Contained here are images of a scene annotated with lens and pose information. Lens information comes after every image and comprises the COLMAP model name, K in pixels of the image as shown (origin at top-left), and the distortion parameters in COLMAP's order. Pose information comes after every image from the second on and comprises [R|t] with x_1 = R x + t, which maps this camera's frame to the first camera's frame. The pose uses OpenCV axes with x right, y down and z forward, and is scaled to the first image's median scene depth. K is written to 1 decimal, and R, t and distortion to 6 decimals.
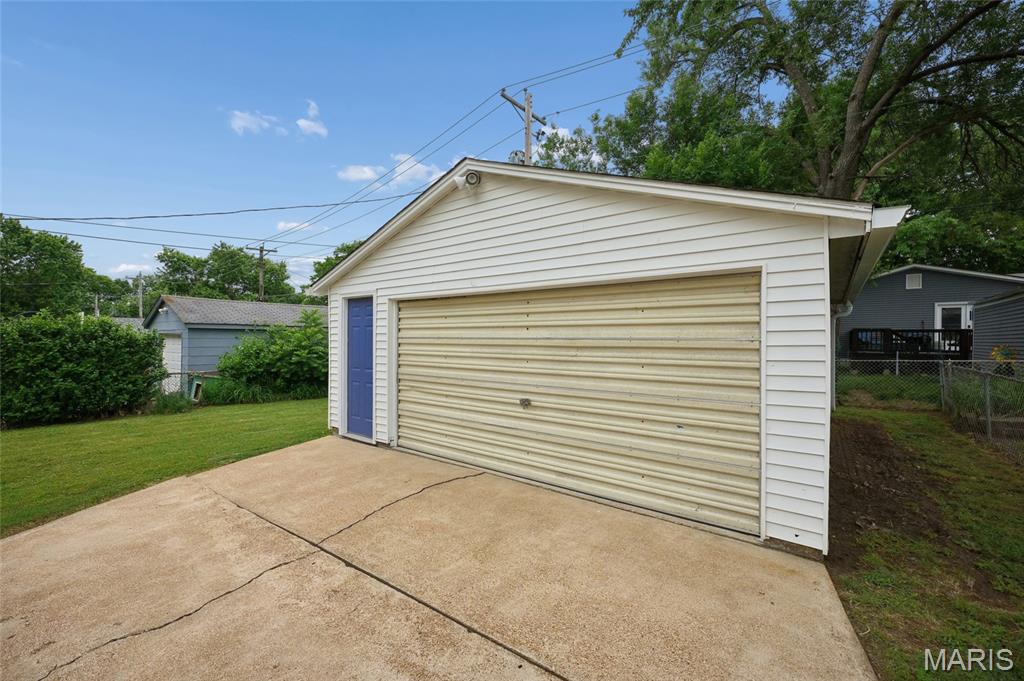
lens RADIAL K [[418.2, 0, 509.2], [0, 418.2, 344.0], [0, 0, 1]] dist [0.003568, -0.000032]
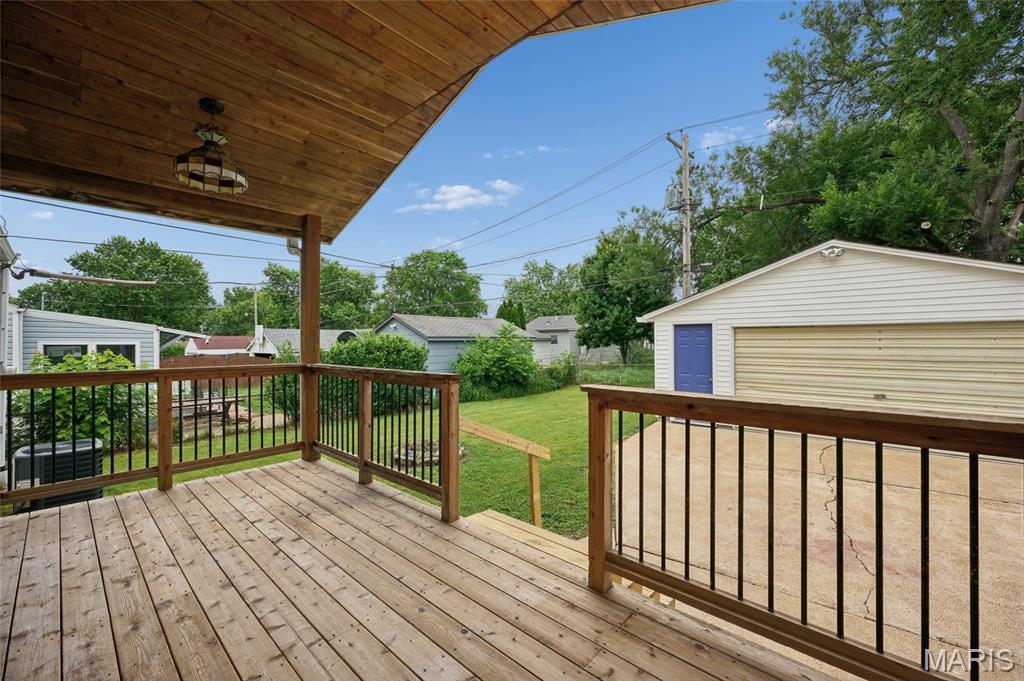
lens RADIAL K [[418.2, 0, 515.1], [0, 418.2, 341.6], [0, 0, 1]] dist [0.003568, -0.000032]
pose [[0.996728, -0.010295, -0.080174, -0.883195], [0.009509, 0.999903, -0.010176, -0.045253], [0.080271, 0.009381, 0.996729, -0.492187]]
